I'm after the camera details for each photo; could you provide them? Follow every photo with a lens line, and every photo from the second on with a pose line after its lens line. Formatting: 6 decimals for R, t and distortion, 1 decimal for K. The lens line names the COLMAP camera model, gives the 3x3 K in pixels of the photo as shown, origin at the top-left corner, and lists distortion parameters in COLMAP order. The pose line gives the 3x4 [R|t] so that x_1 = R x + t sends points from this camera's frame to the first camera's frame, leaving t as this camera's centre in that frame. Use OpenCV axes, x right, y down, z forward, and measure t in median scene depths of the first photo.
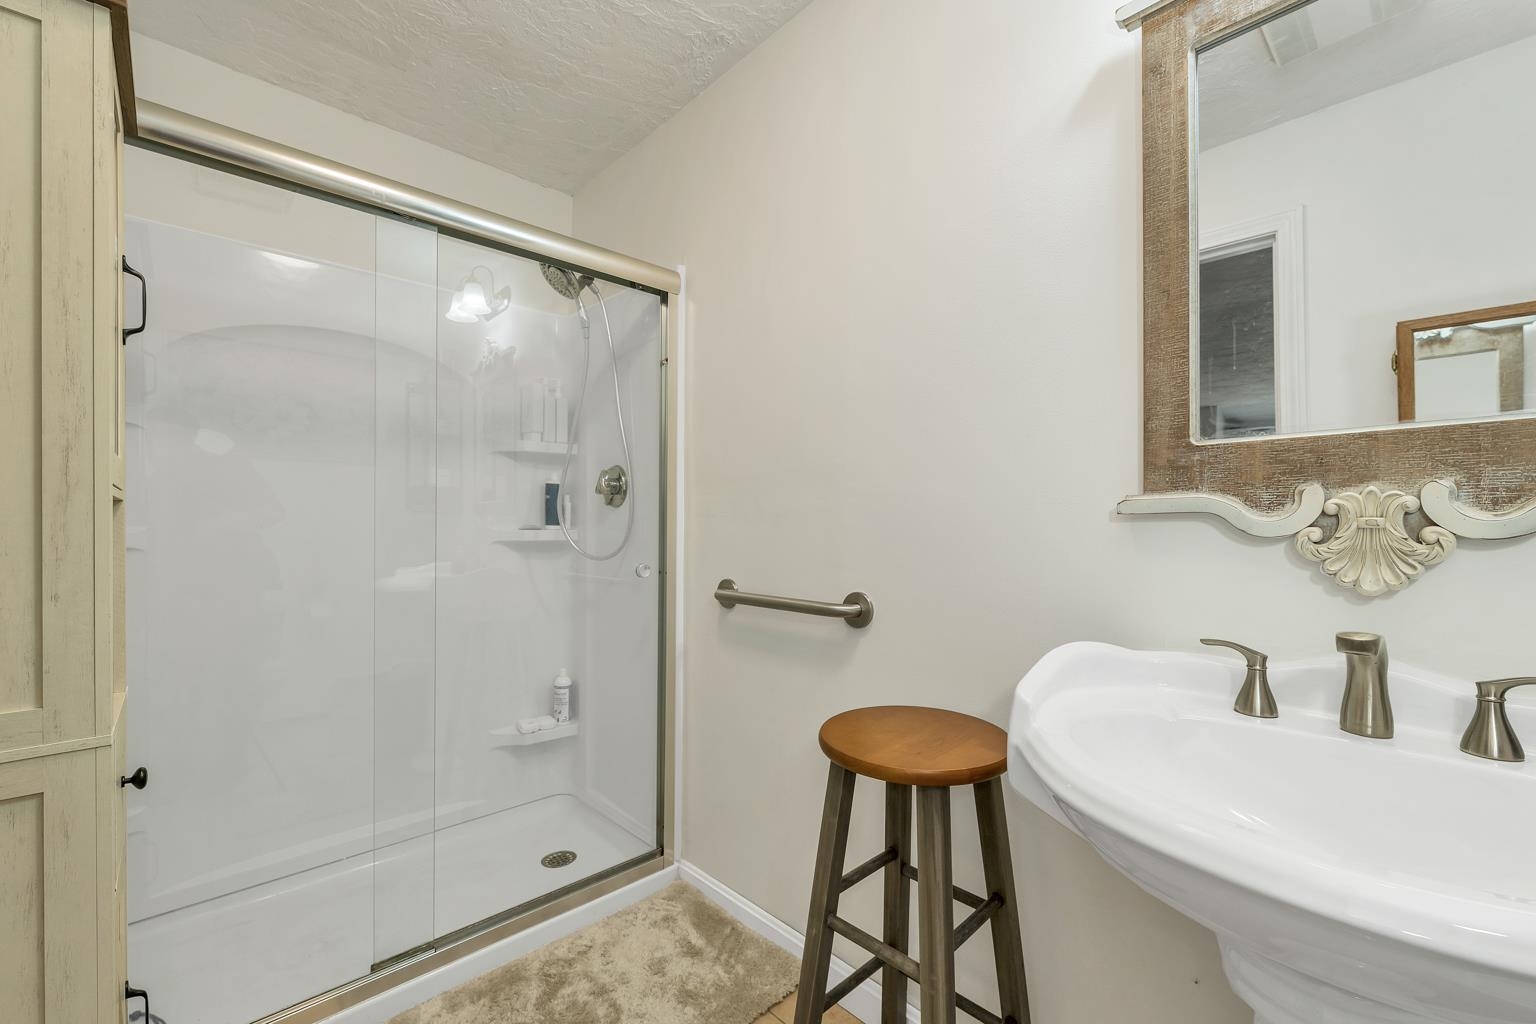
lens RADIAL K [[641.2, 0, 768.4], [0, 641.2, 519.2], [0, 0, 1]] dist [-0.000892, -0.000002]
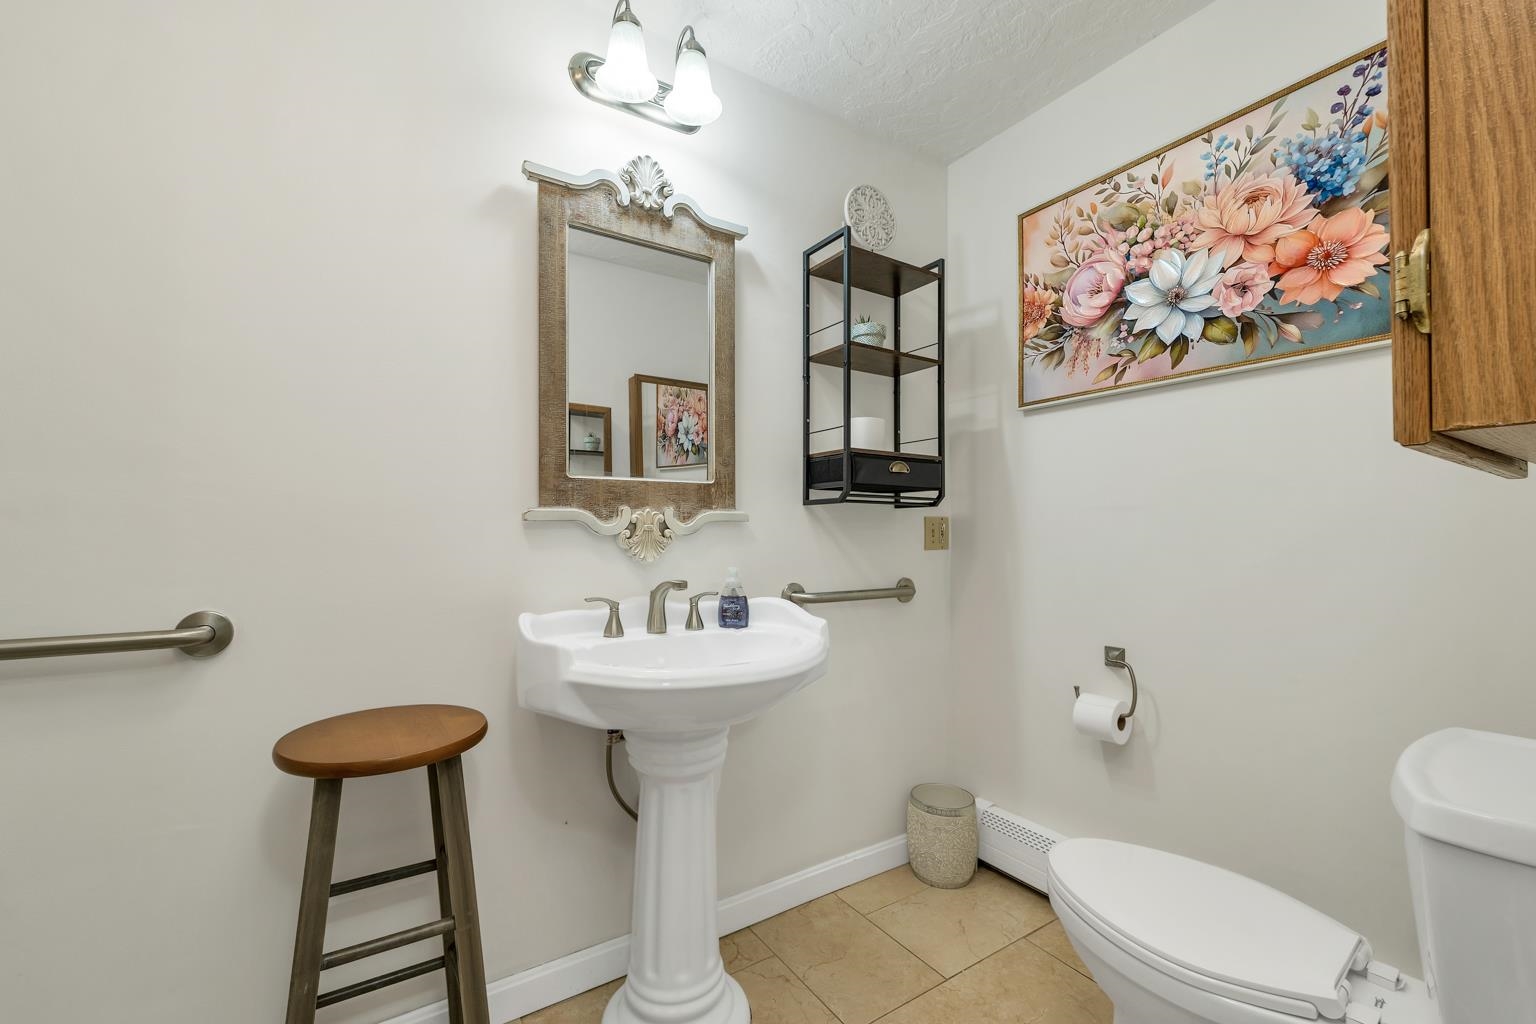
lens RADIAL K [[641.2, 0, 770.7], [0, 641.2, 518.6], [0, 0, 1]] dist [-0.000892, -0.000002]
pose [[0.164027, 0.016427, 0.986319, -0.836849], [-0.010675, 0.999832, -0.014877, 0.003231], [-0.986398, -0.008089, 0.164175, 0.267483]]
